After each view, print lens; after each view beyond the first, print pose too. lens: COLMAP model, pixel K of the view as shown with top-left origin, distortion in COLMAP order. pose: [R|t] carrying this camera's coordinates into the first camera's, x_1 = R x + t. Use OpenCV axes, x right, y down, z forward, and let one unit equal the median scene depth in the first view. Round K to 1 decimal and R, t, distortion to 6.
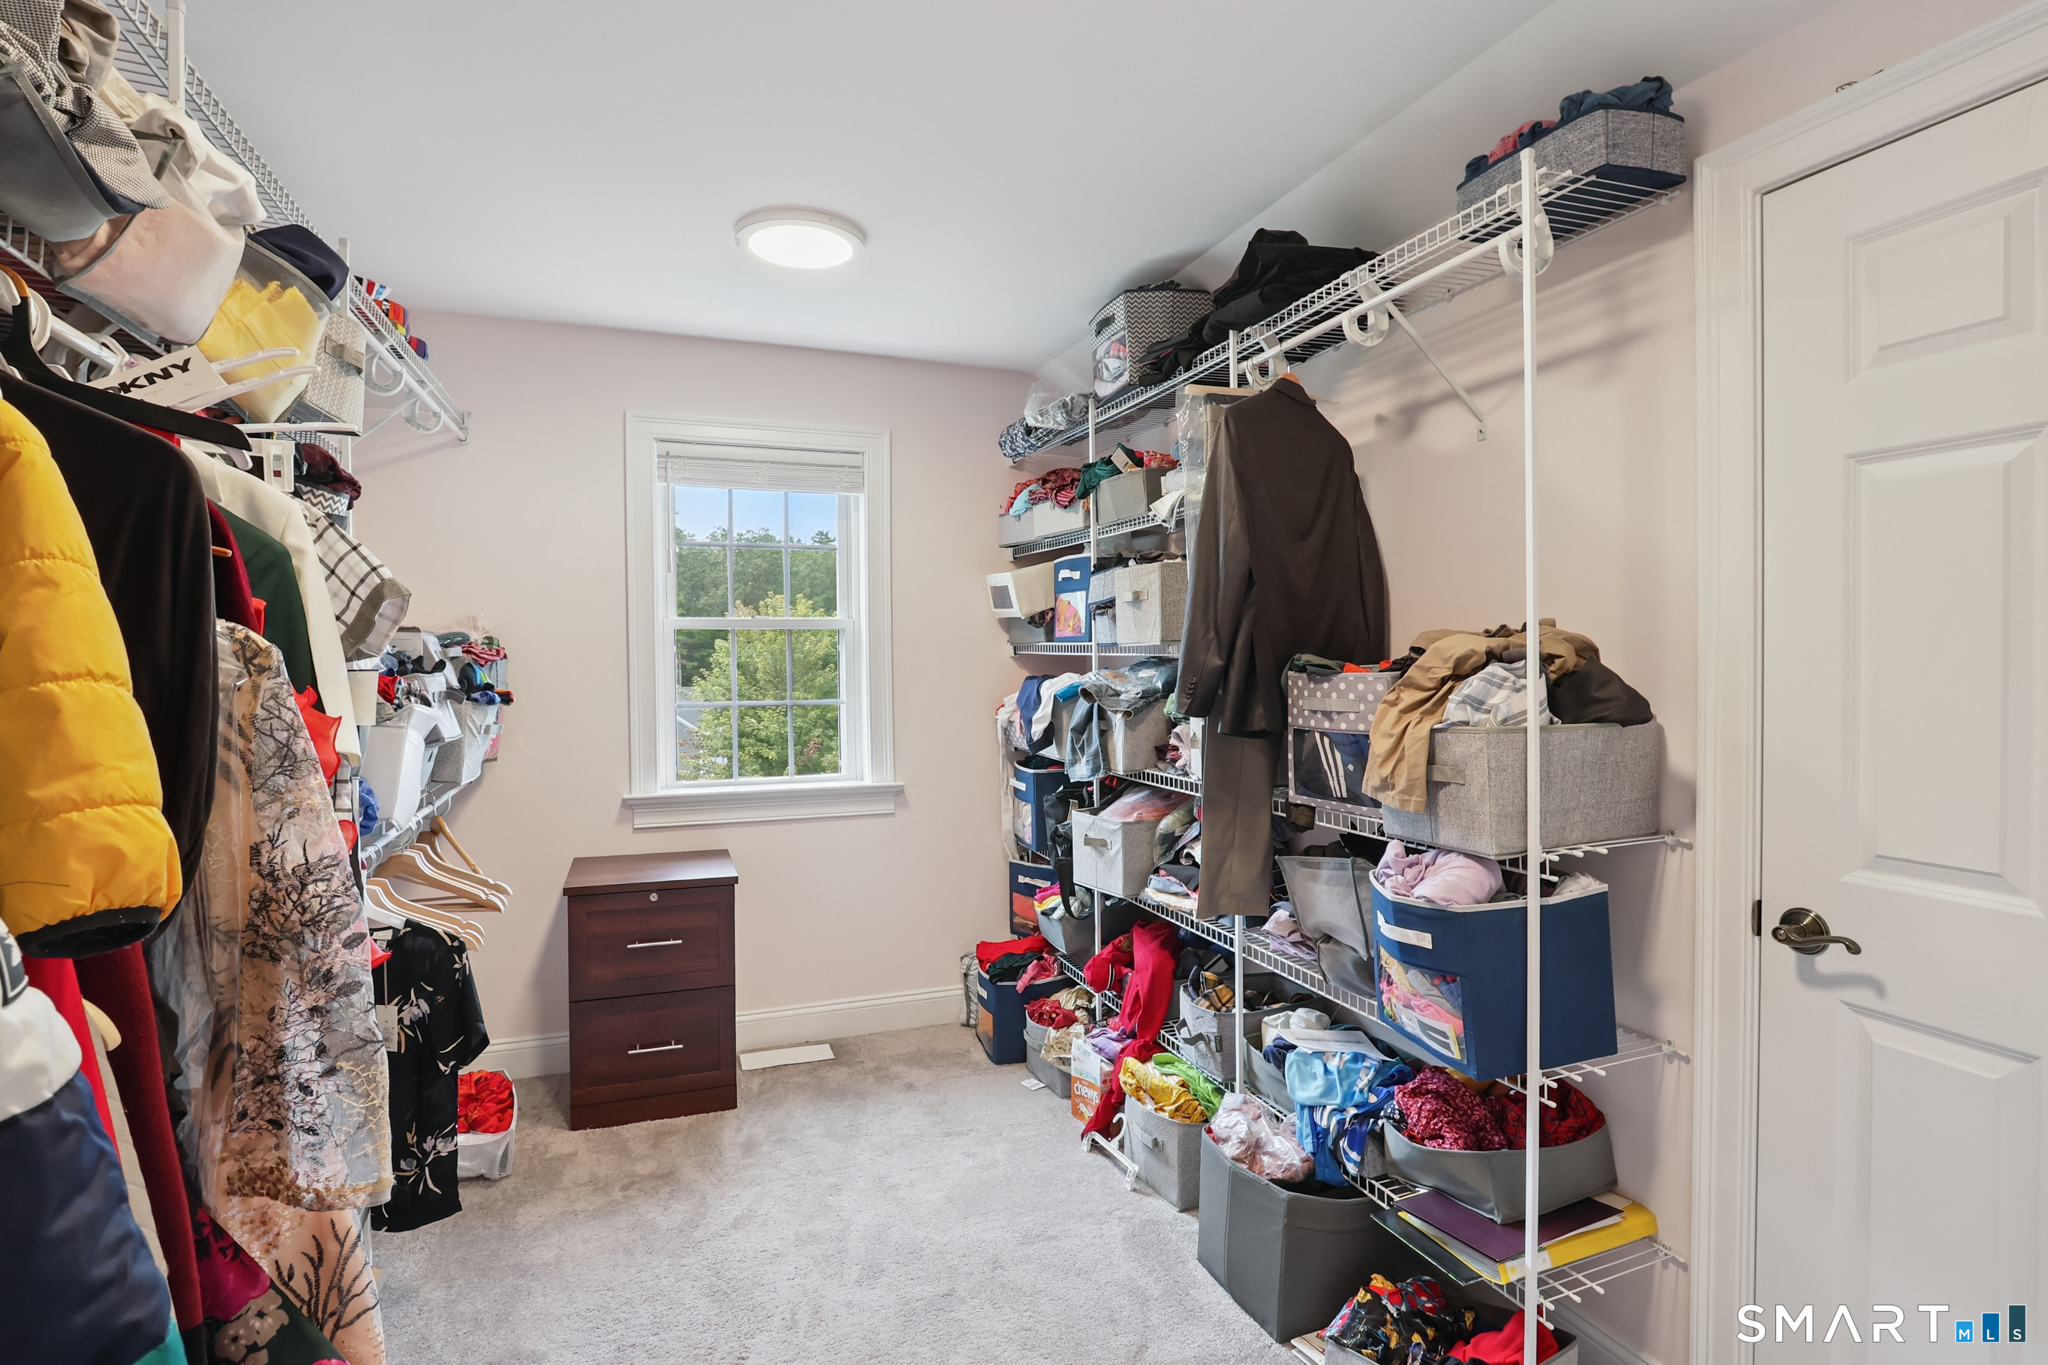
lens RADIAL K [[970.9, 0, 1026.2], [0, 970.9, 651.7], [0, 0, 1]] dist [-0.031520, 0.008826]
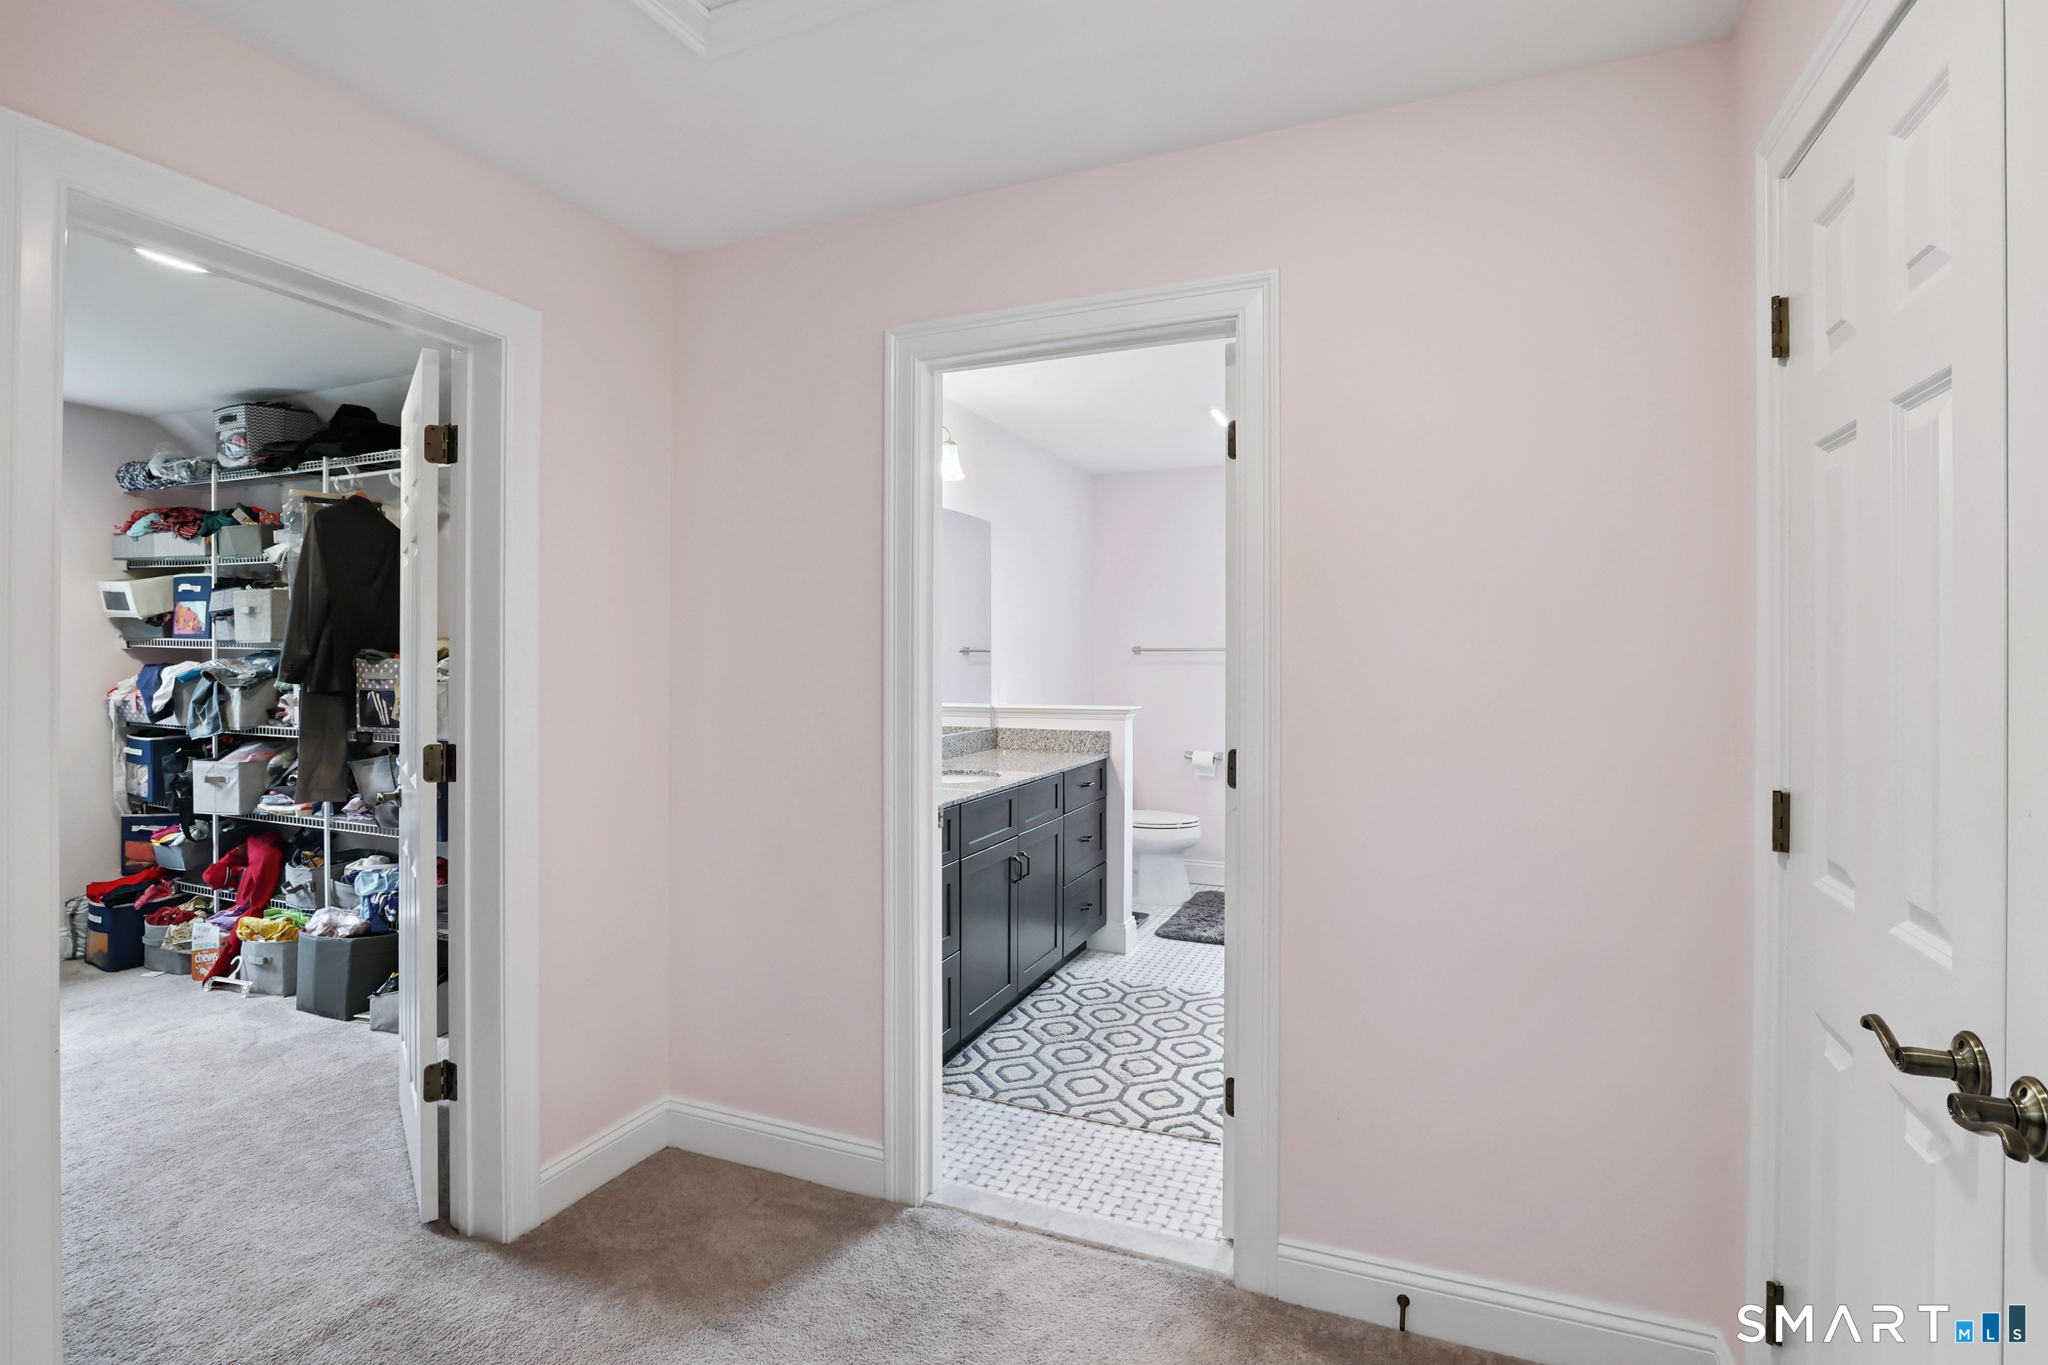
lens RADIAL K [[970.9, 0, 1026.2], [0, 970.9, 651.7], [0, 0, 1]] dist [-0.031520, 0.008826]
pose [[0.701548, 0.007577, 0.712582, -0.092947], [-0.009461, 0.999954, -0.001319, -0.001041], [-0.712559, -0.005816, 0.701588, -0.846416]]
